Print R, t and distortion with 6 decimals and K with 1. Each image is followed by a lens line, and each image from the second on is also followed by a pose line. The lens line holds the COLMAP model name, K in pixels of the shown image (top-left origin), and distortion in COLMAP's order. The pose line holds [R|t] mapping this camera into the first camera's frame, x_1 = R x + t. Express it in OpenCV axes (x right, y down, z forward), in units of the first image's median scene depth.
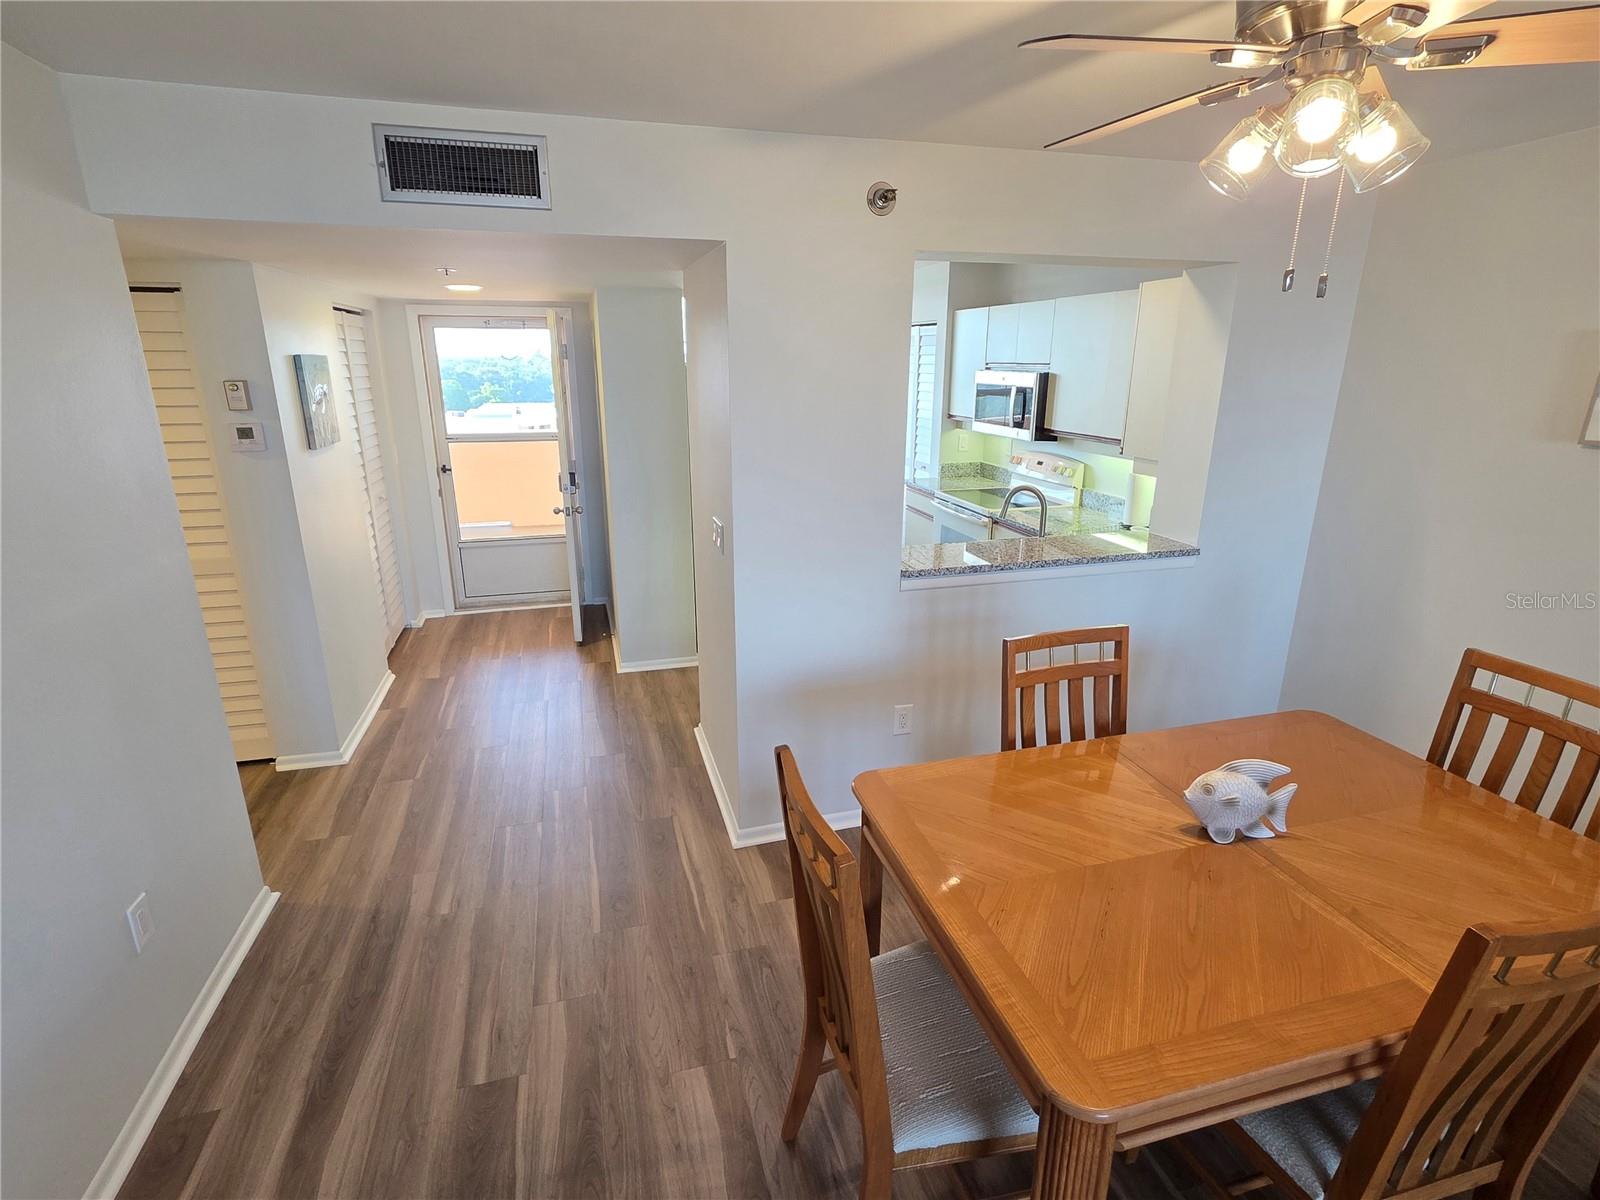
lens RADIAL K [[788.4, 0, 800.0], [0, 788.4, 600.0], [0, 0, 1]] dist [0.000795, 0.000182]
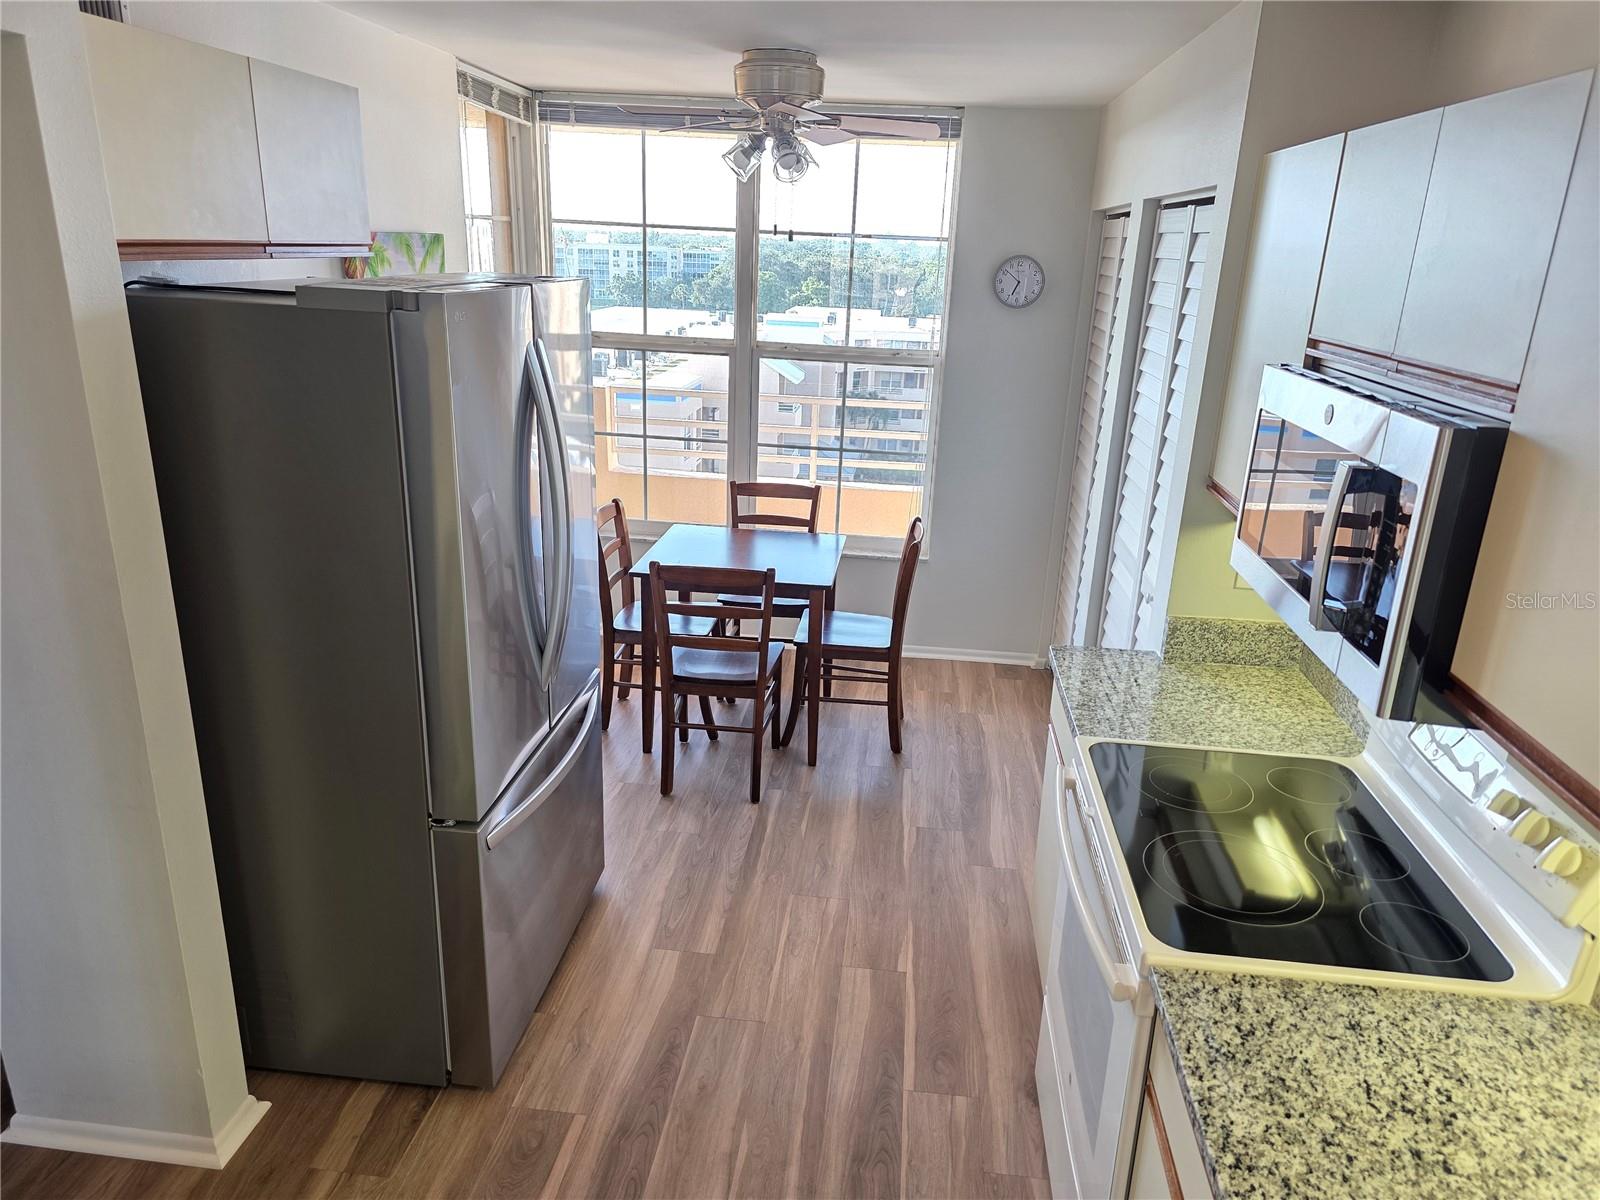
lens RADIAL K [[1070.4, 0, 815.5], [0, 1070.4, 605.4], [0, 0, 1]] dist [0.055654, -0.002915]
pose [[0.928572, 0.152009, -0.338596, 0.319639], [-0.145679, 0.988344, 0.044193, -0.291180], [0.341367, 0.008290, 0.939893, 0.850192]]
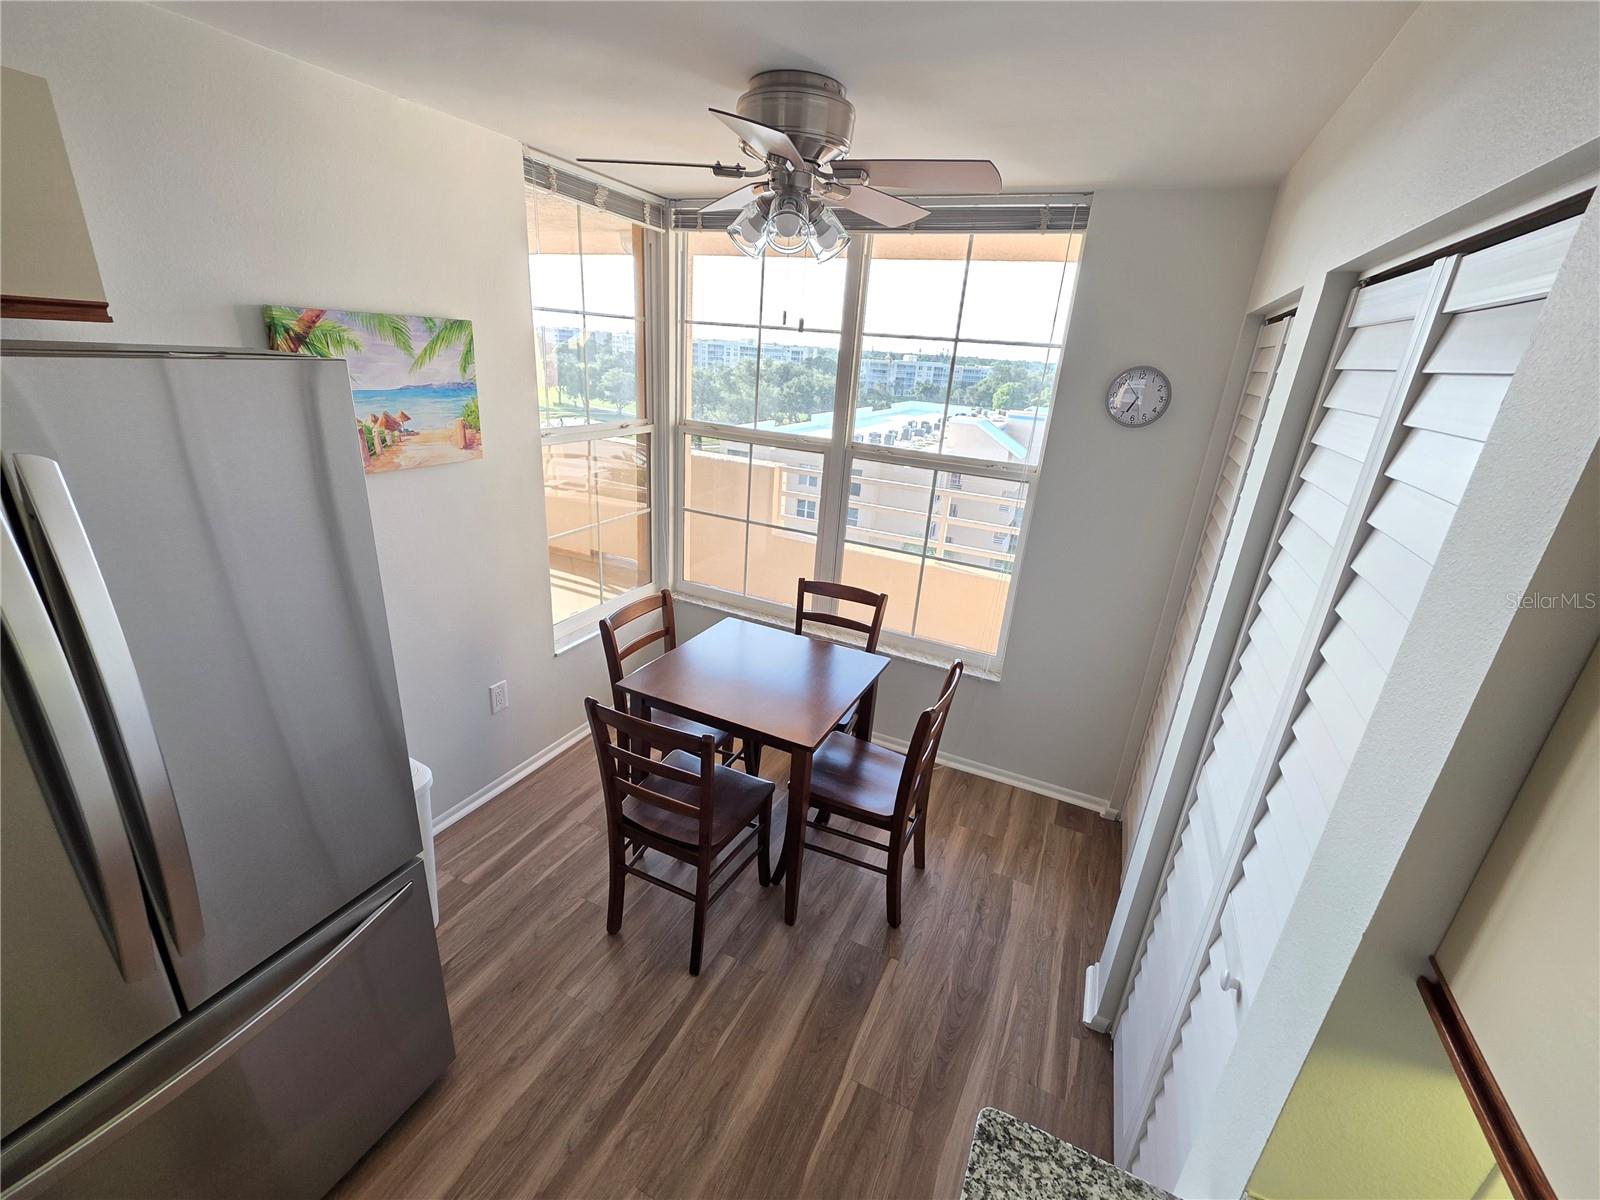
lens RADIAL K [[674.8, 0, 797.4], [0, 674.8, 595.9], [0, 0, 1]] dist [0.000137, -0.000081]
pose [[0.745634, 0.277092, -0.606011, 0.265468], [-0.259299, 0.958415, 0.119184, -0.448086], [0.613835, 0.068270, 0.786477, 1.395555]]
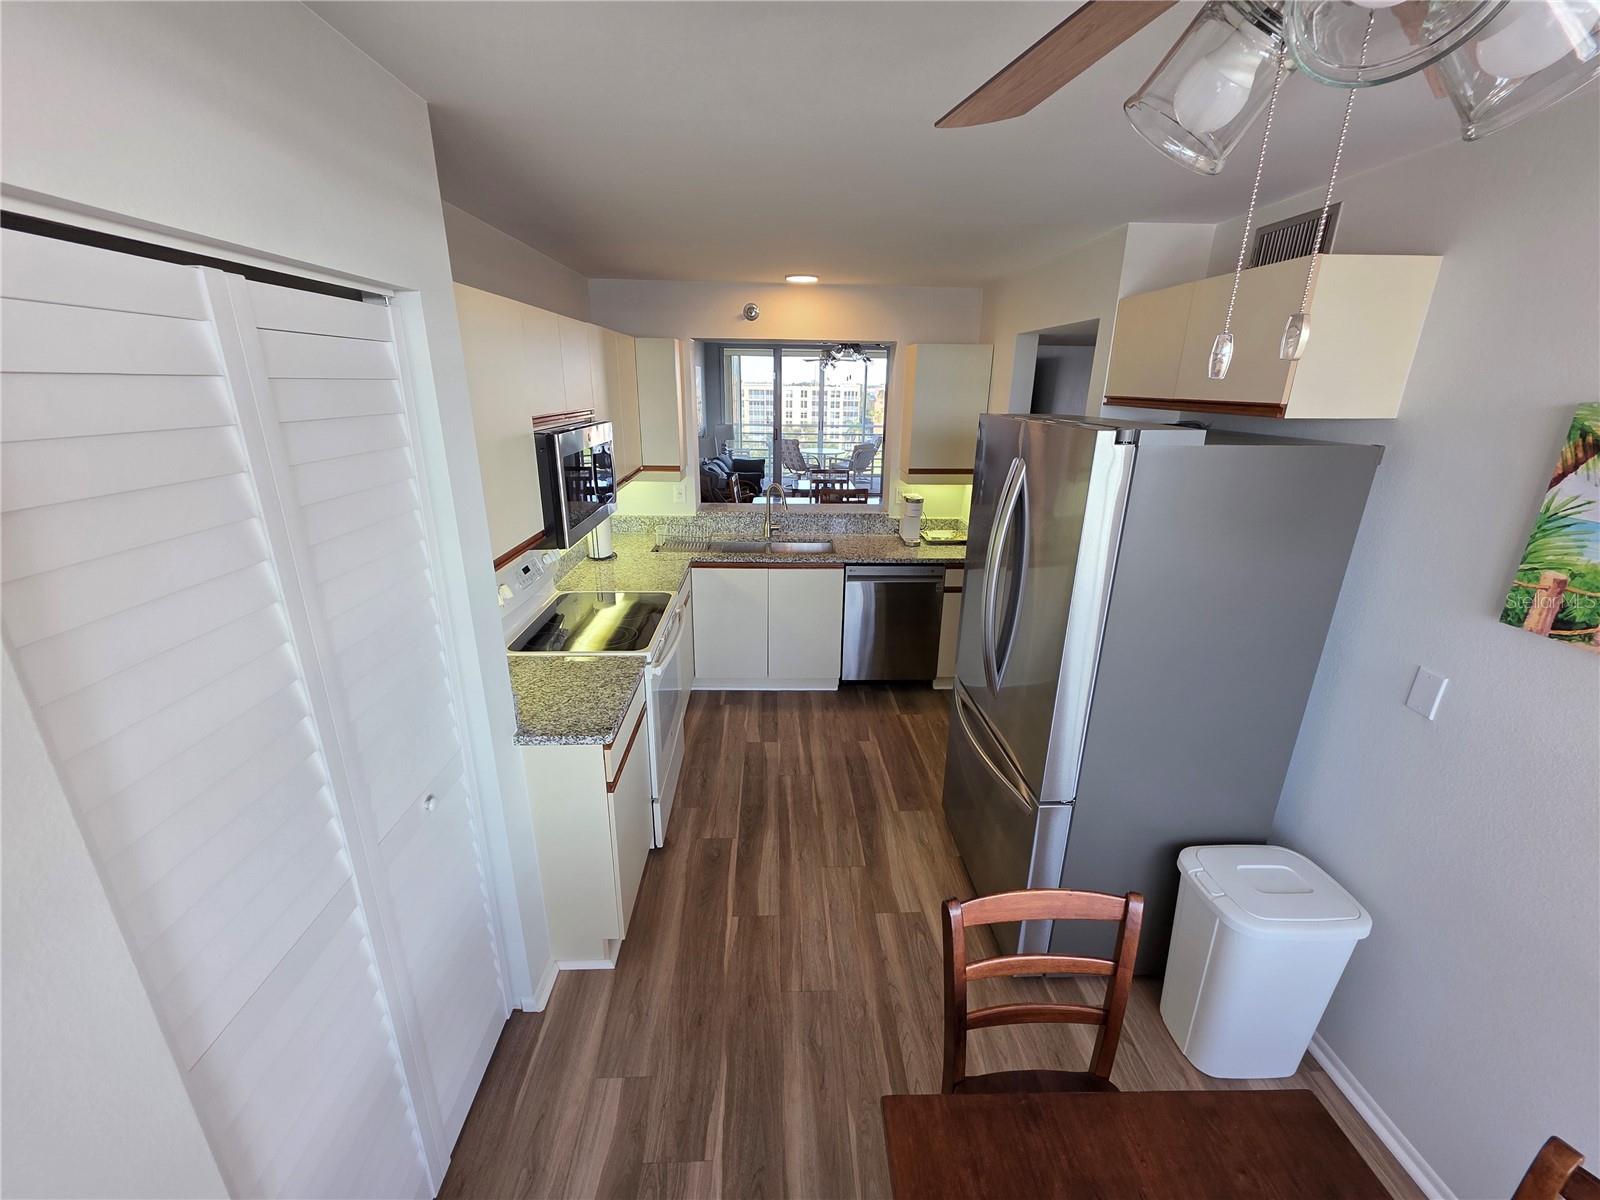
lens RADIAL K [[635.8, 0, 797.7], [0, 635.8, 595.7], [0, 0, 1]] dist [0.000375, 0.000056]
pose [[-0.970300, -0.089621, 0.224692, -0.032815], [0.058004, 0.815549, 0.575773, -0.627314], [-0.234849, 0.571706, -0.786129, 1.952176]]
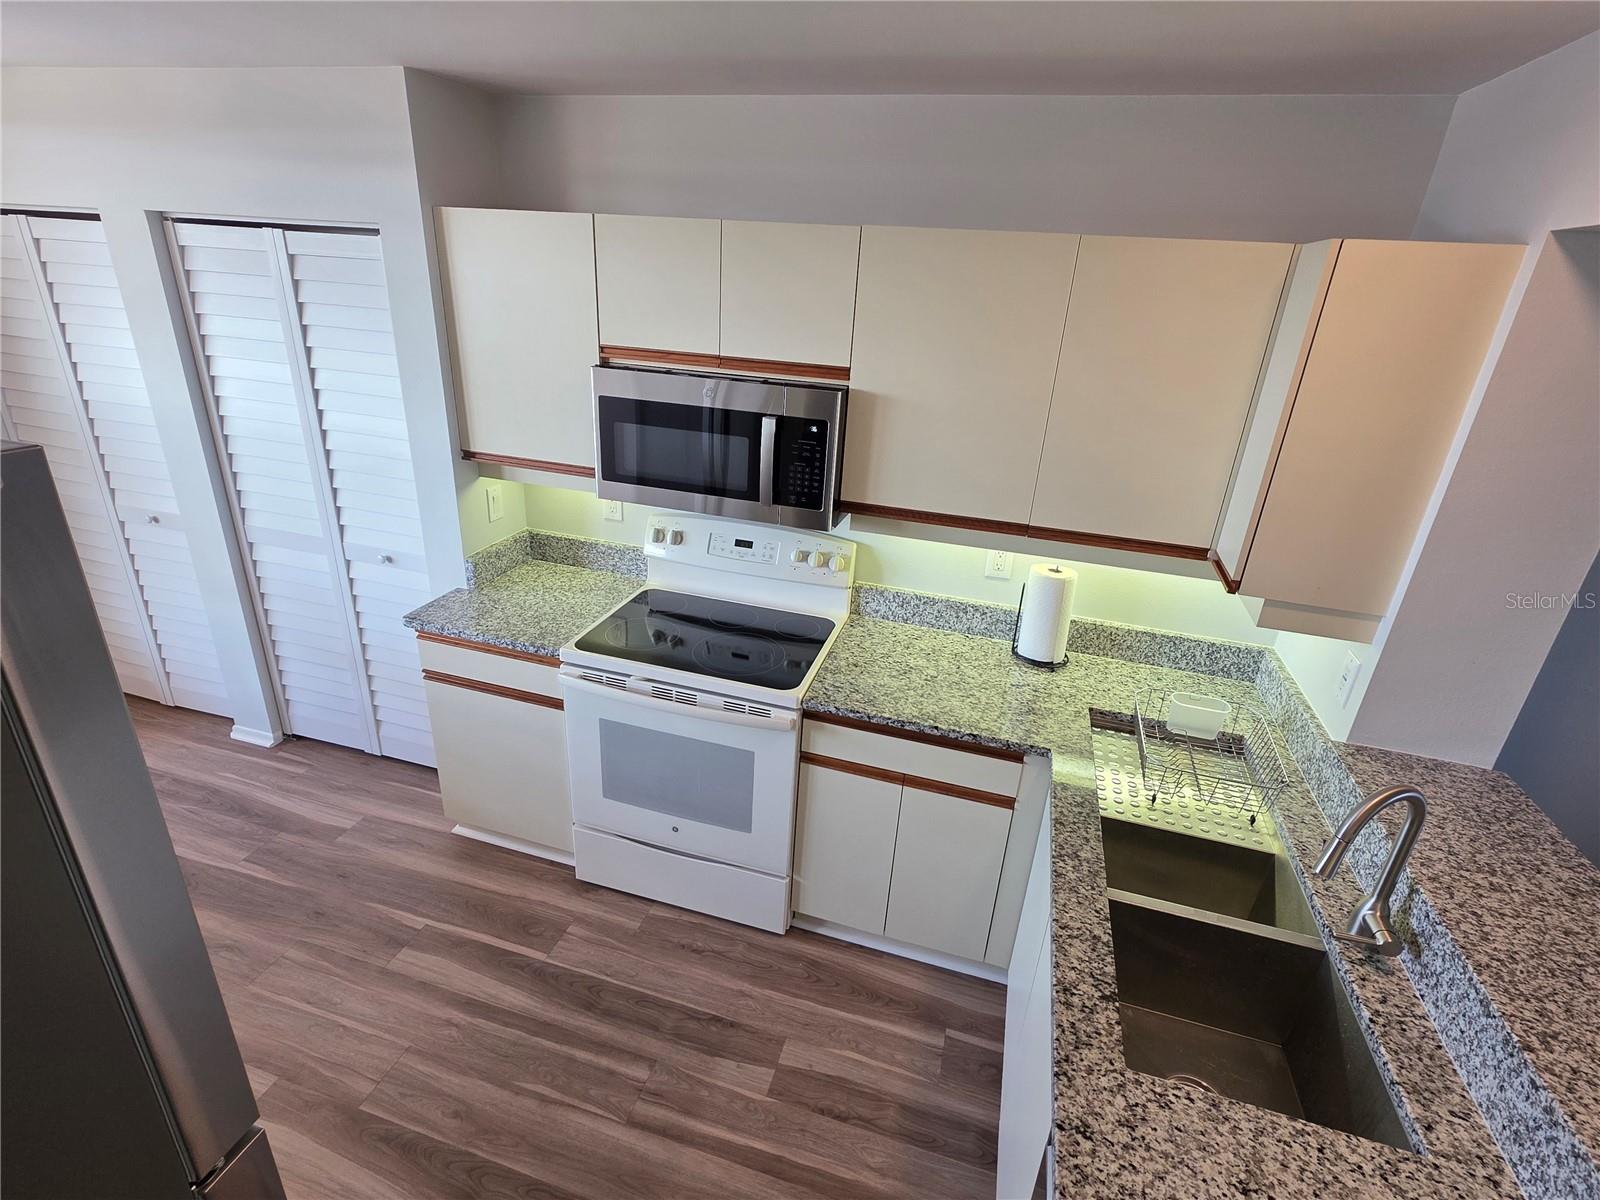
lens RADIAL K [[765.5, 0, 799.4], [0, 765.5, 596.8], [0, 0, 1]] dist [0.000563, 0.000647]
pose [[0.535646, -0.300411, 0.789199, -0.121629], [0.194566, 0.953341, 0.230836, -0.357579], [-0.821722, 0.029905, 0.569104, 0.980356]]
